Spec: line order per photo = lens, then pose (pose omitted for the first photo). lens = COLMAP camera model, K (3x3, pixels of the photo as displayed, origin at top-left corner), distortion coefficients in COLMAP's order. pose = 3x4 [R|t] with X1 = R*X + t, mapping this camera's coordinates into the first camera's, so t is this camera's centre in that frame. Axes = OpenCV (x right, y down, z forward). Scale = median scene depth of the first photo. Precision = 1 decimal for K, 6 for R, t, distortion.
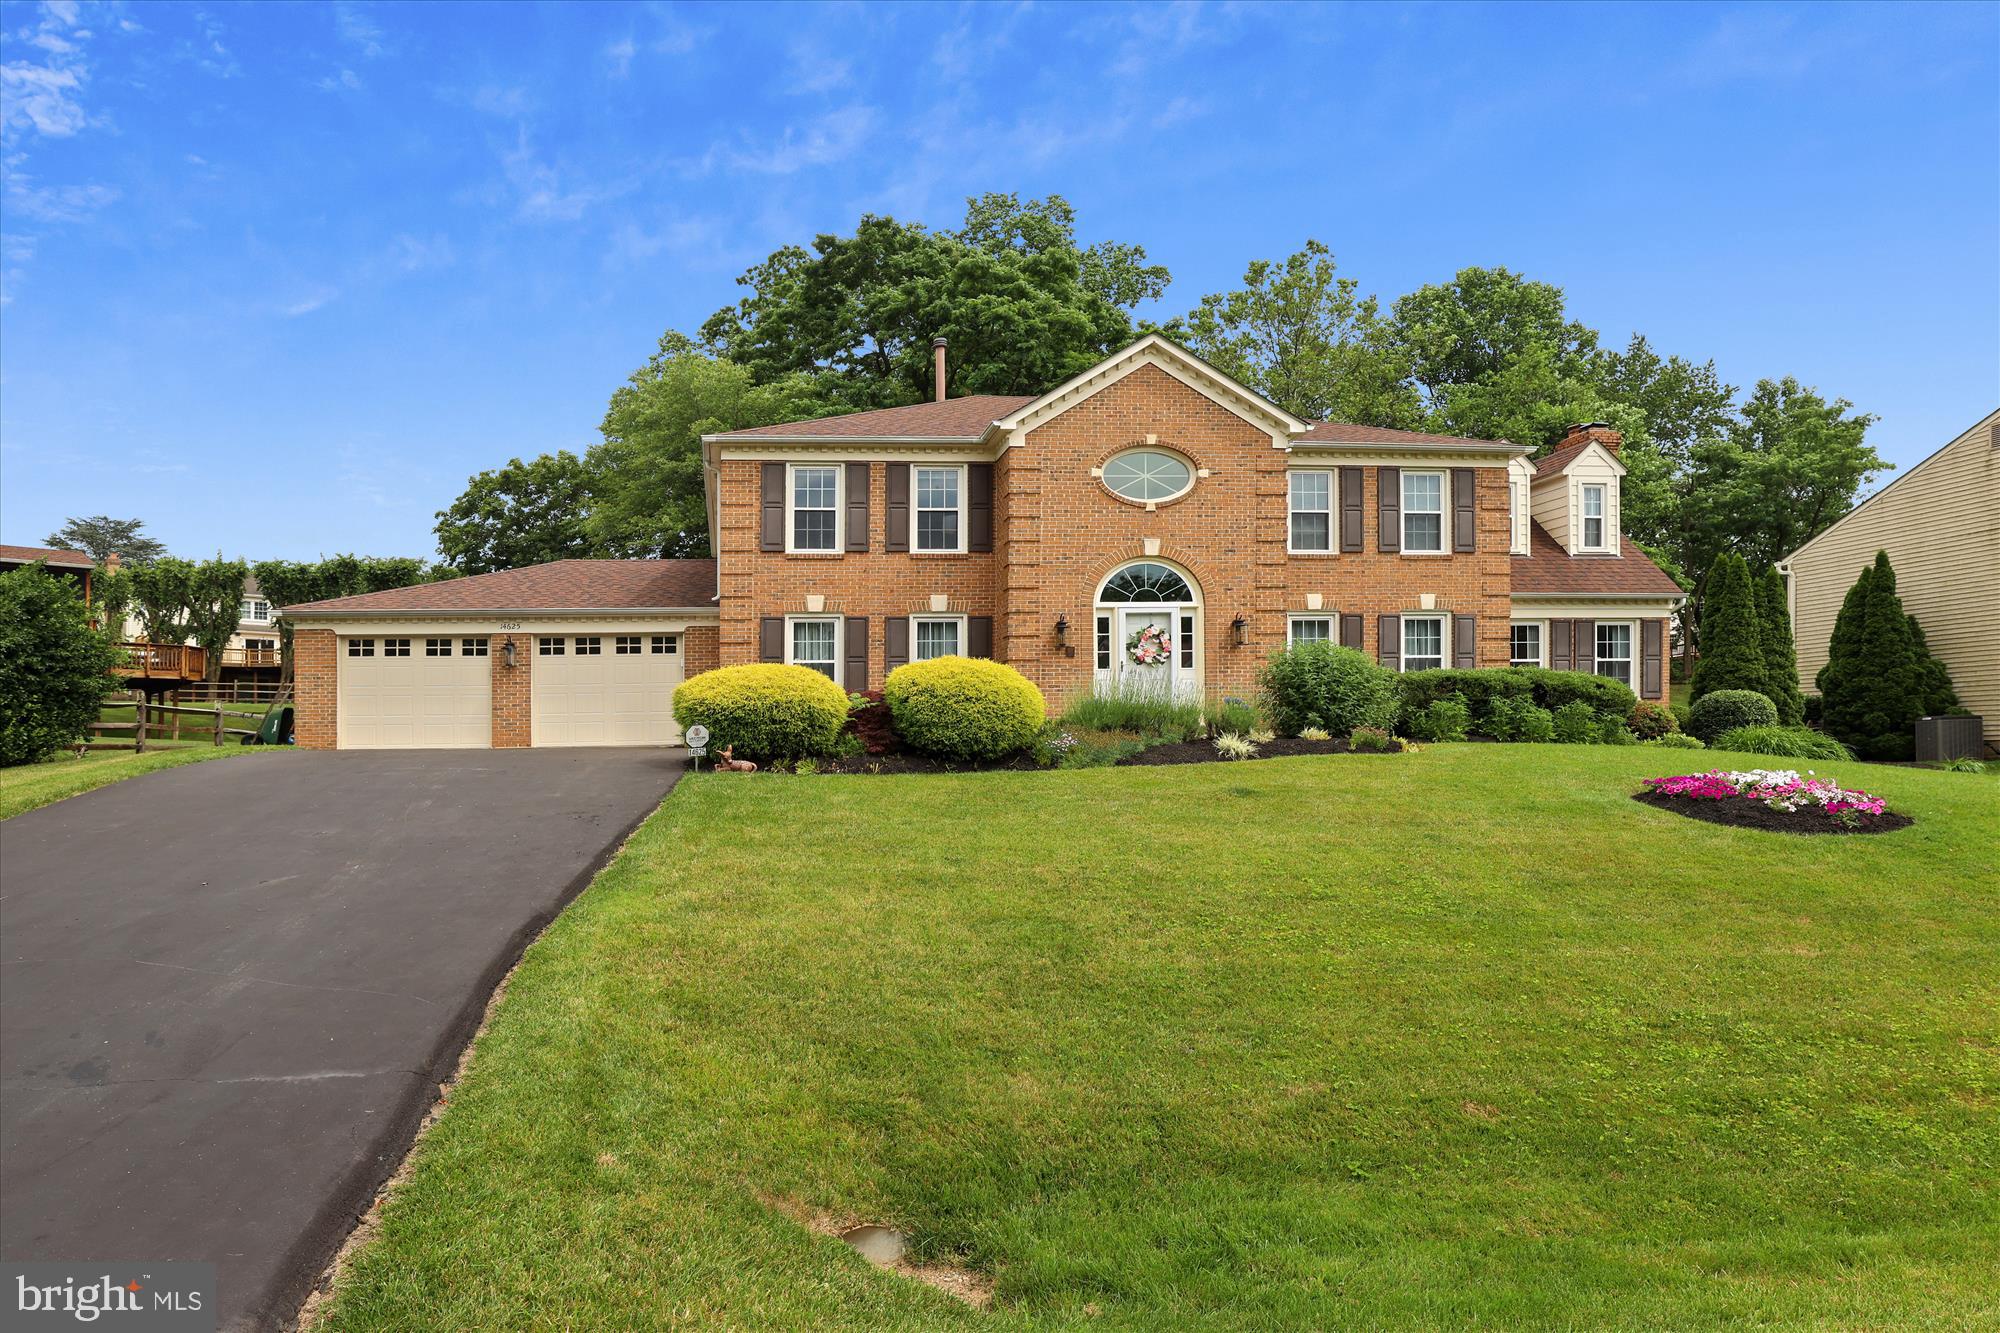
lens RADIAL K [[1184.5, 0, 998.1], [0, 1184.5, 726.1], [0, 0, 1]] dist [-0.014280, -0.000176]
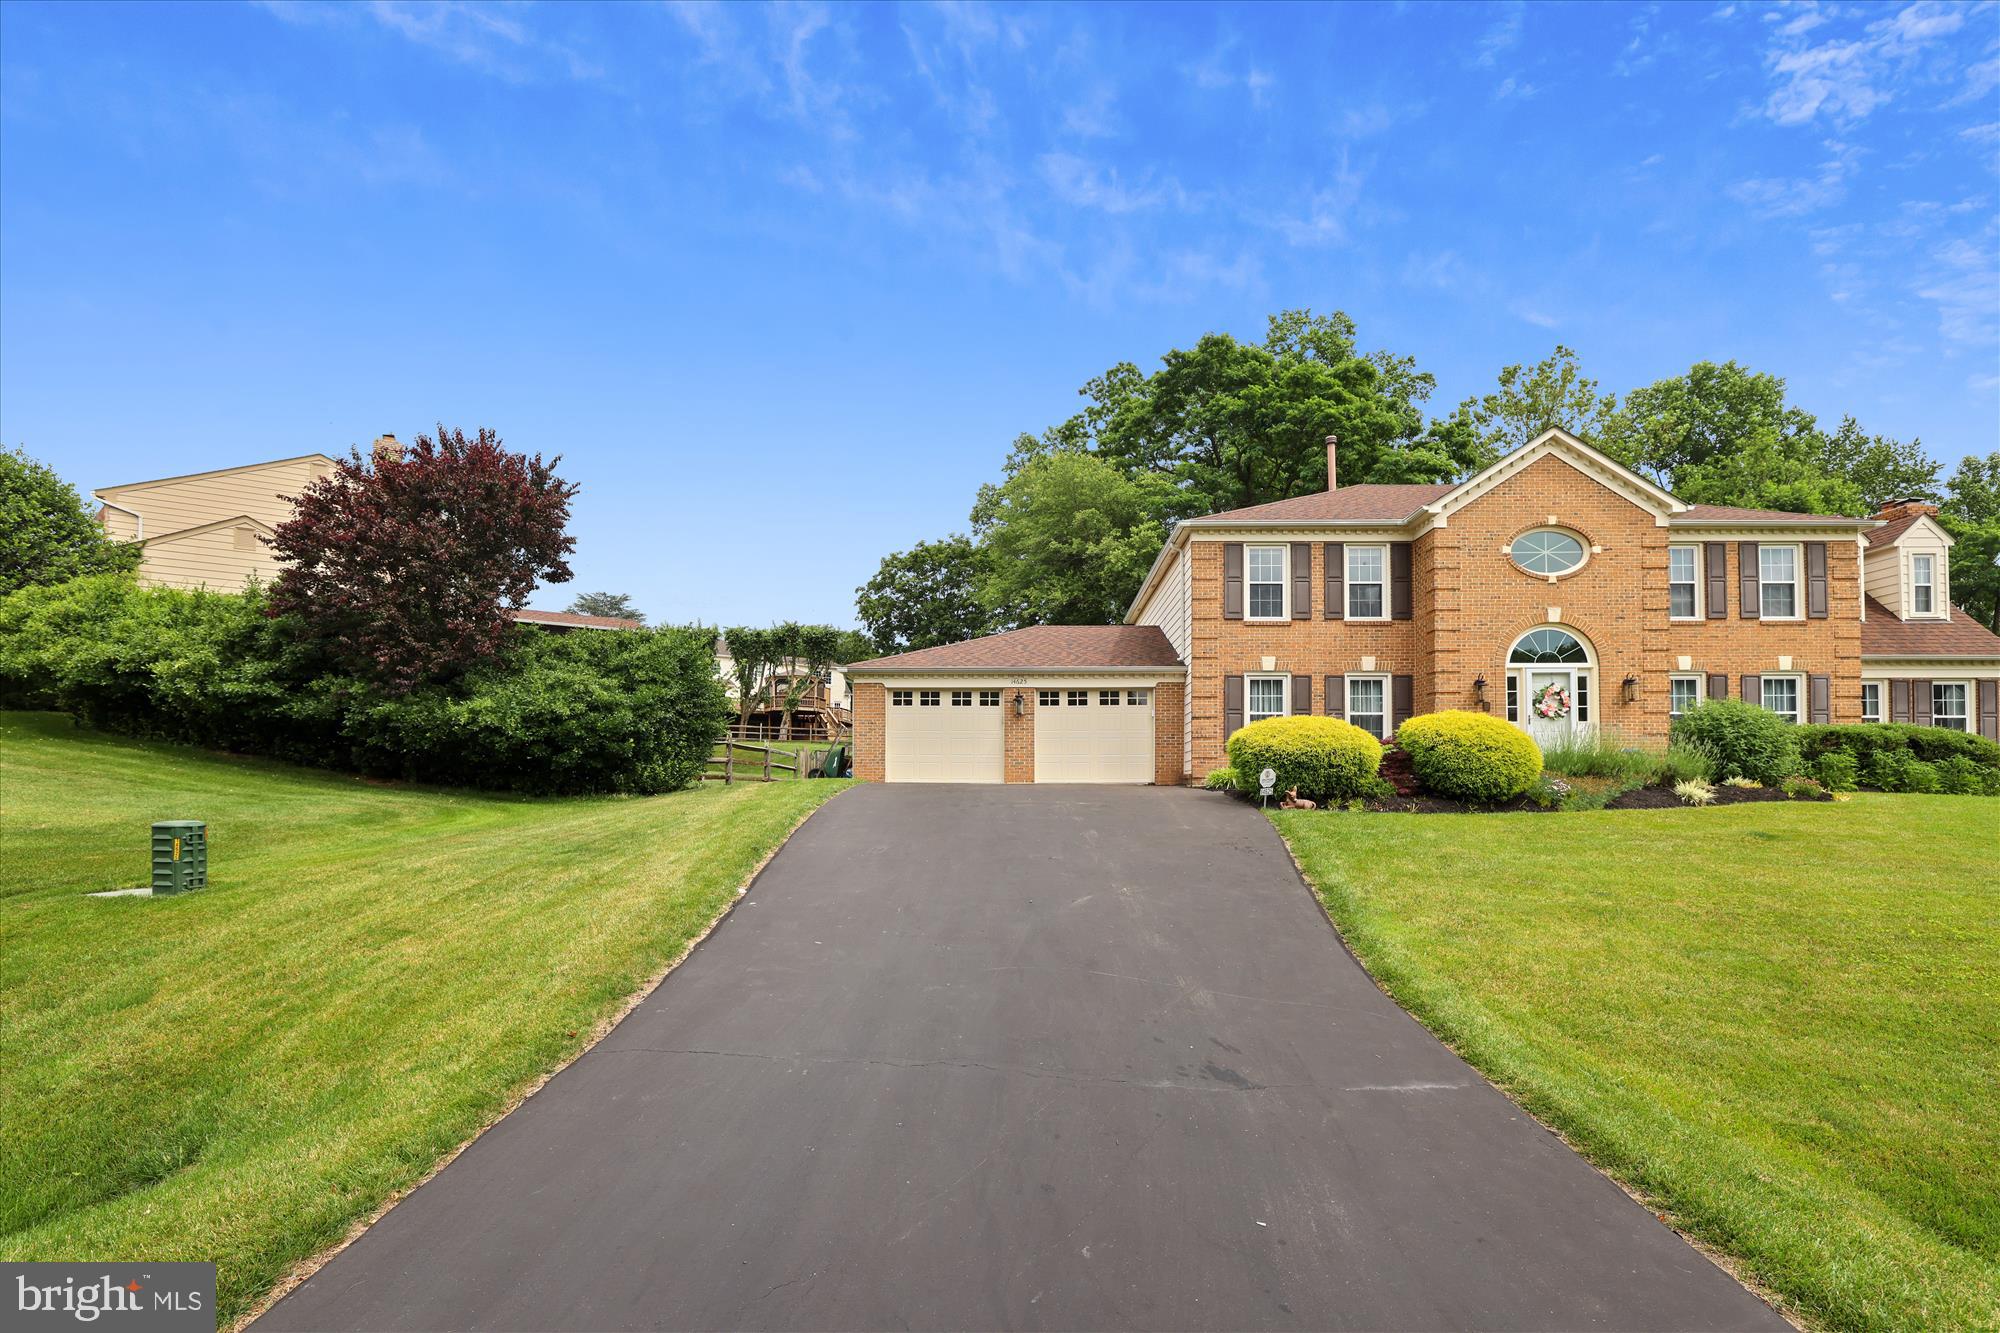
lens RADIAL K [[995.8, 0, 1007.4], [0, 995.8, 739.1], [0, 0, 1]] dist [-0.005909, 0.017612]
pose [[0.994298, 0.011397, -0.106022, -0.284237], [-0.014157, 0.999579, -0.025314, -0.000660], [0.105689, 0.026670, 0.994042, 0.000336]]
